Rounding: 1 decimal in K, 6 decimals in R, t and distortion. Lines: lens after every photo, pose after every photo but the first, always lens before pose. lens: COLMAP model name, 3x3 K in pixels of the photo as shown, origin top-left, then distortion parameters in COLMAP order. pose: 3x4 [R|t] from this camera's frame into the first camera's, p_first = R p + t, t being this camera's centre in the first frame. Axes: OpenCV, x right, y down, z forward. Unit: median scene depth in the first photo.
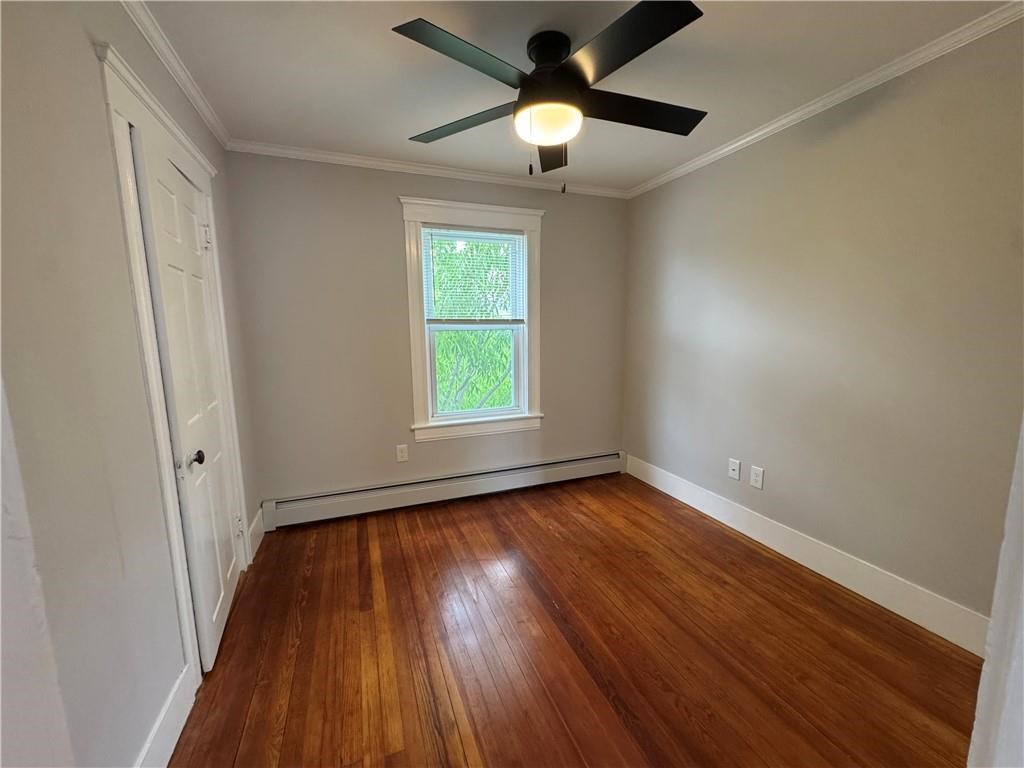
lens RADIAL K [[411.6, 0, 512.0], [0, 411.6, 384.0], [0, 0, 1]] dist [0.000301, 0.000106]
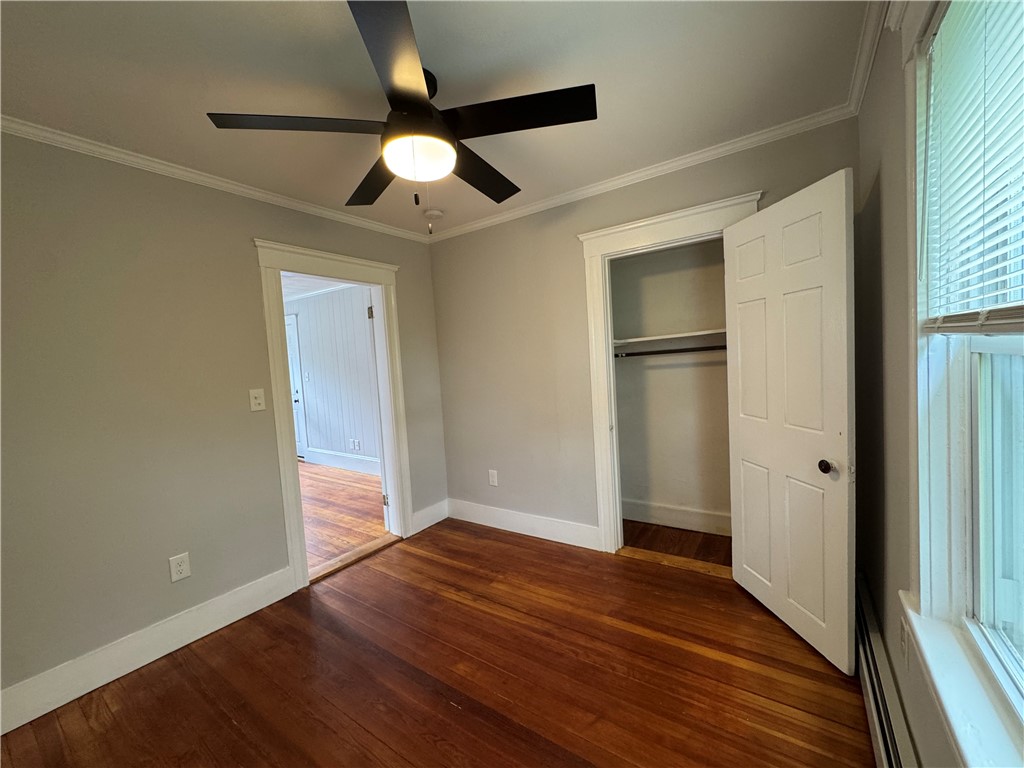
lens RADIAL K [[411.6, 0, 512.0], [0, 411.6, 384.0], [0, 0, 1]] dist [0.000301, 0.000106]
pose [[-0.825373, 0.099524, -0.555747, 0.449809], [-0.005926, 0.982759, 0.184795, -0.273057], [0.564557, 0.155818, -0.810553, 1.805512]]
